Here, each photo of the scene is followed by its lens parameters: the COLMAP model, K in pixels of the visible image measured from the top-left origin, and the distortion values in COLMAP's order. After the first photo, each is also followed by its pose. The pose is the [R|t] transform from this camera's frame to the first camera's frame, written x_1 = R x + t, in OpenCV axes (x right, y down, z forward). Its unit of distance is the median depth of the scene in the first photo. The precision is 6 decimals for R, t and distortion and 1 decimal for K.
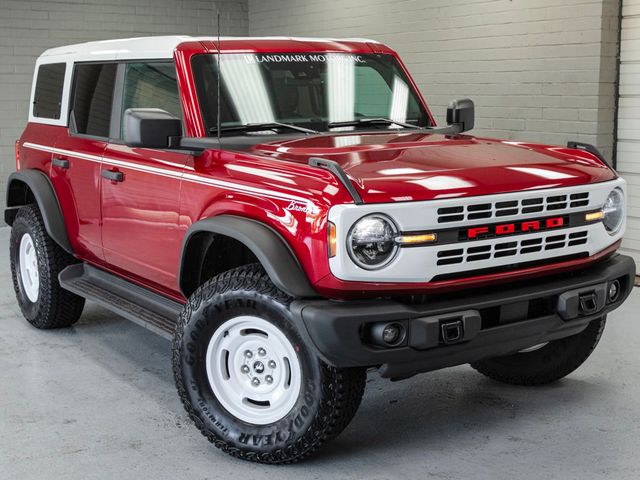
lens RADIAL K [[1087.0, 0, 320.2], [0, 1087.0, 235.3], [0, 0, 1]] dist [0.022647, 0.000000]
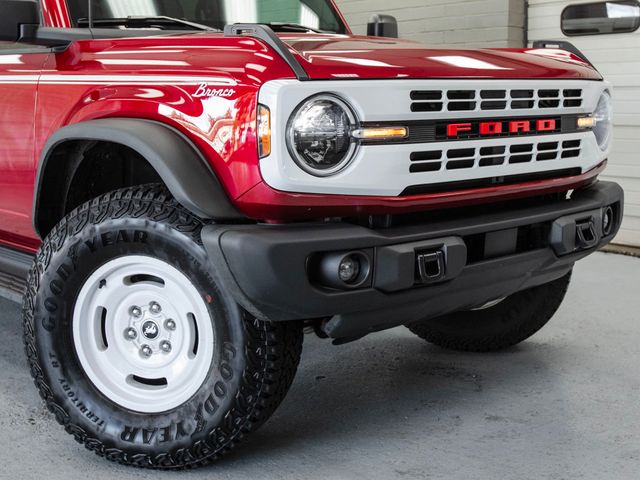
lens RADIAL K [[1006.6, 0, 337.9], [0, 1006.6, 160.3], [0, 0, 1]] dist [0.015427, 0.000000]
pose [[0.986922, -0.004356, 0.161141, -0.041625], [0.017274, 0.996737, -0.078850, 0.066053], [-0.160272, 0.080602, 0.983776, 0.333932]]
